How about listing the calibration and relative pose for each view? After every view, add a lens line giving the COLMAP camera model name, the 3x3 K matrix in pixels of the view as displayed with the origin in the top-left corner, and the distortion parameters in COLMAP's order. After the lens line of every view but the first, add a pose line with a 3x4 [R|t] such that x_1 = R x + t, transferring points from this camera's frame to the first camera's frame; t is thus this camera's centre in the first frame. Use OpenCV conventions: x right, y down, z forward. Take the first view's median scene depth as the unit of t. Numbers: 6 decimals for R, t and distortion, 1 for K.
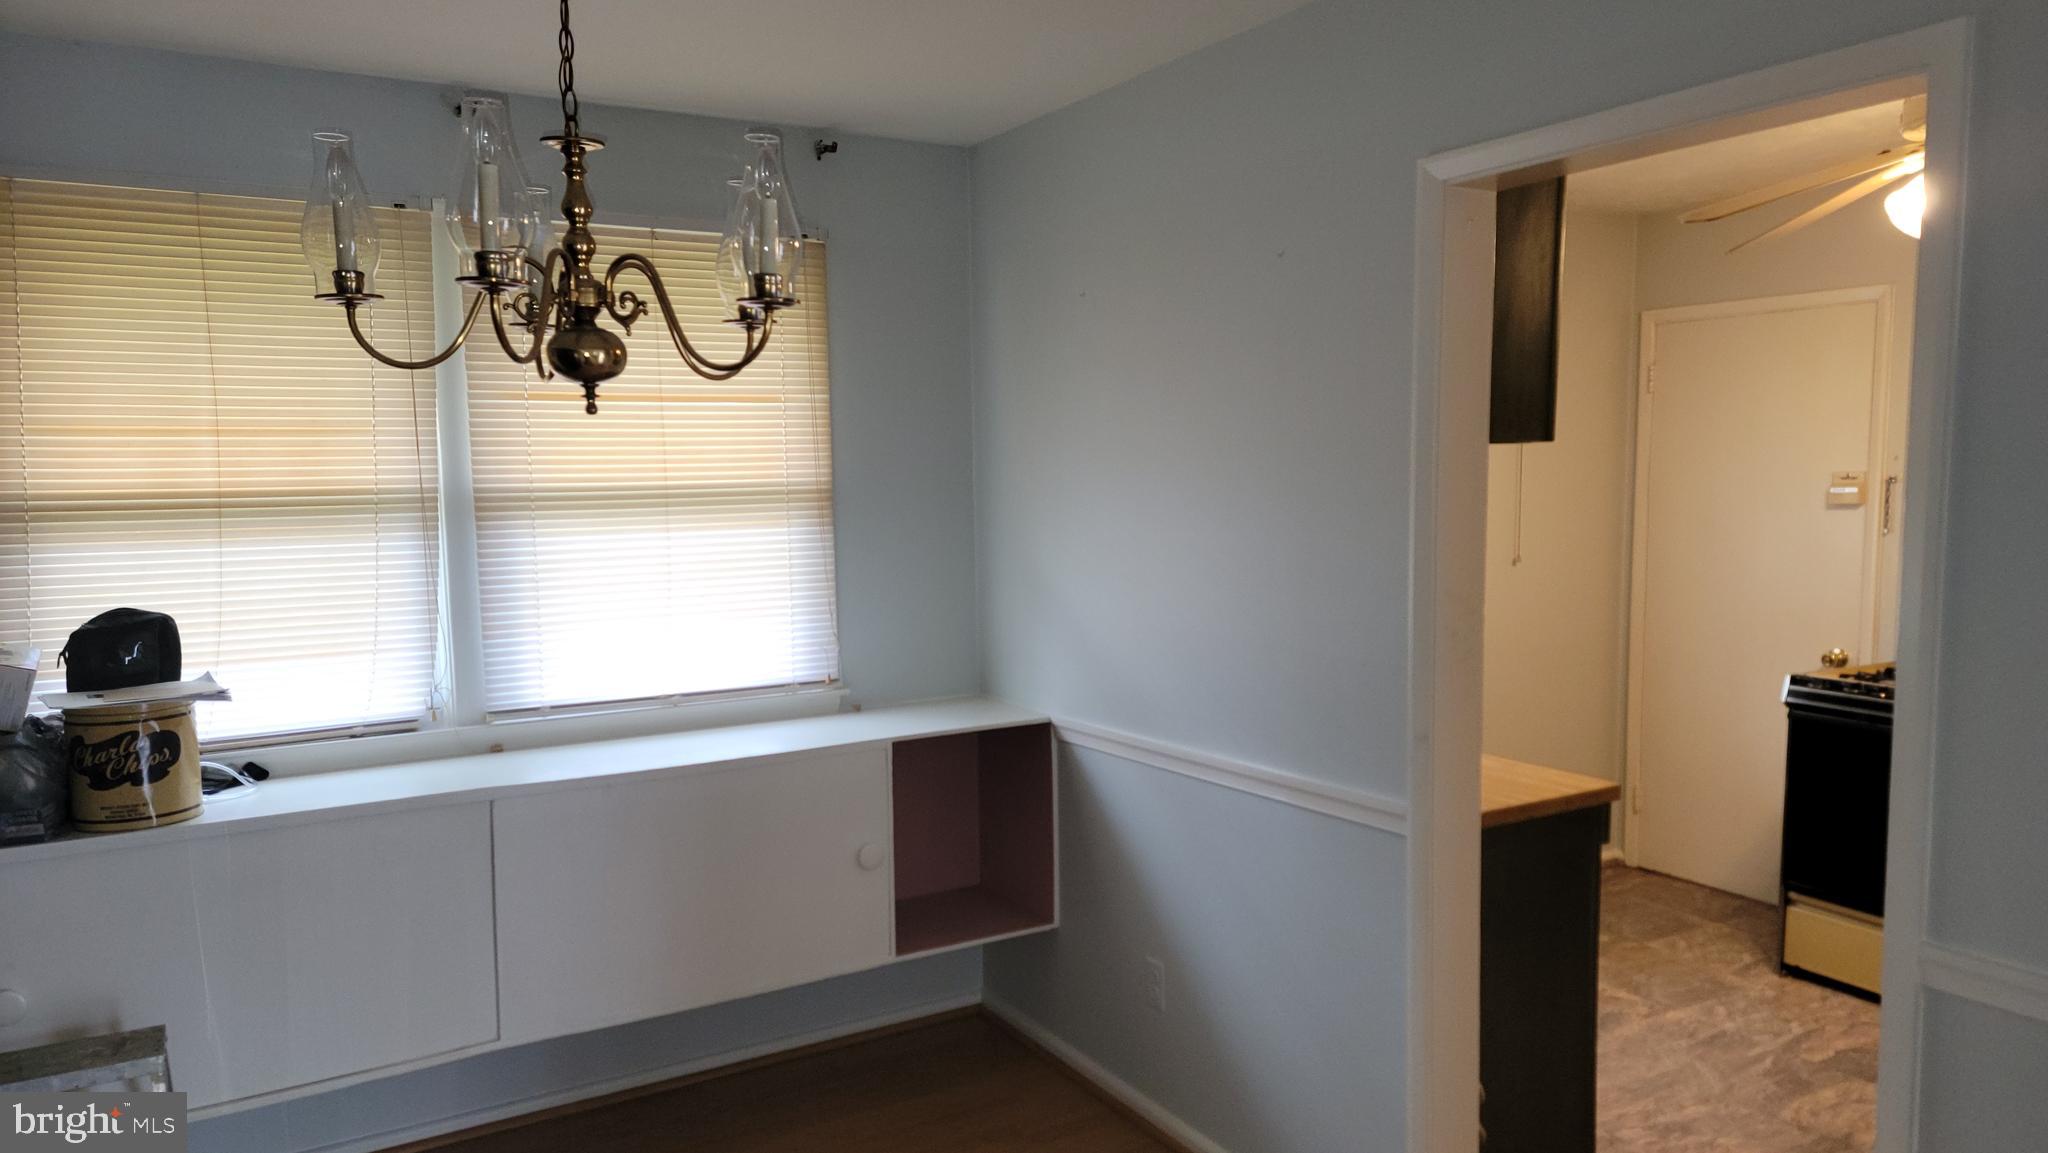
lens RADIAL K [[1421.0, 0, 1027.6], [0, 1421.0, 582.3], [0, 0, 1]] dist [0.076440, -0.057829]
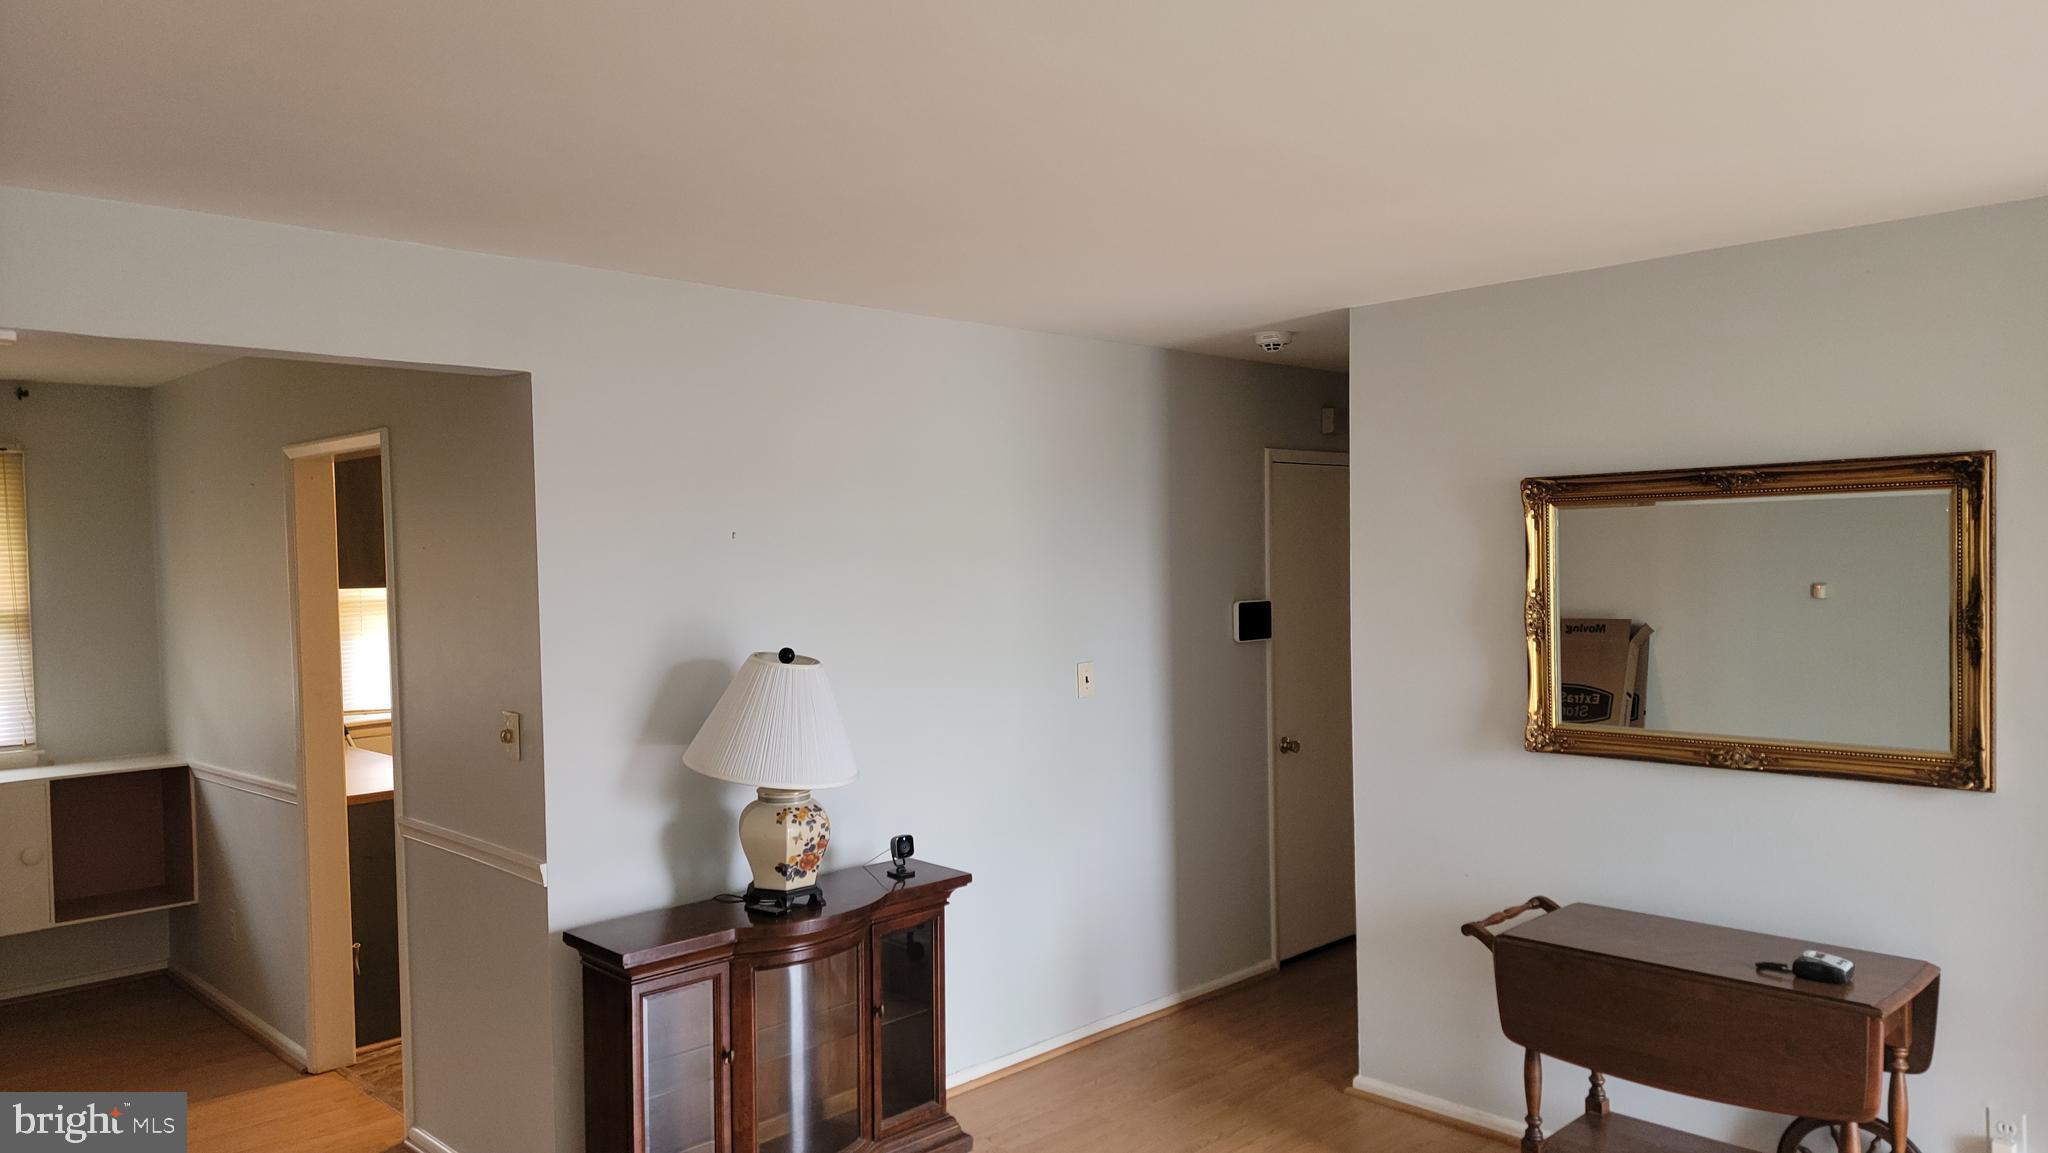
lens RADIAL K [[1421.0, 0, 1023.2], [0, 1421.0, 577.7], [0, 0, 1]] dist [0.076440, -0.057829]
pose [[0.970012, -0.004803, 0.243009, 0.507694], [0.022221, 0.997370, -0.068990, 0.024459], [-0.242039, 0.072321, 0.967567, -0.734267]]
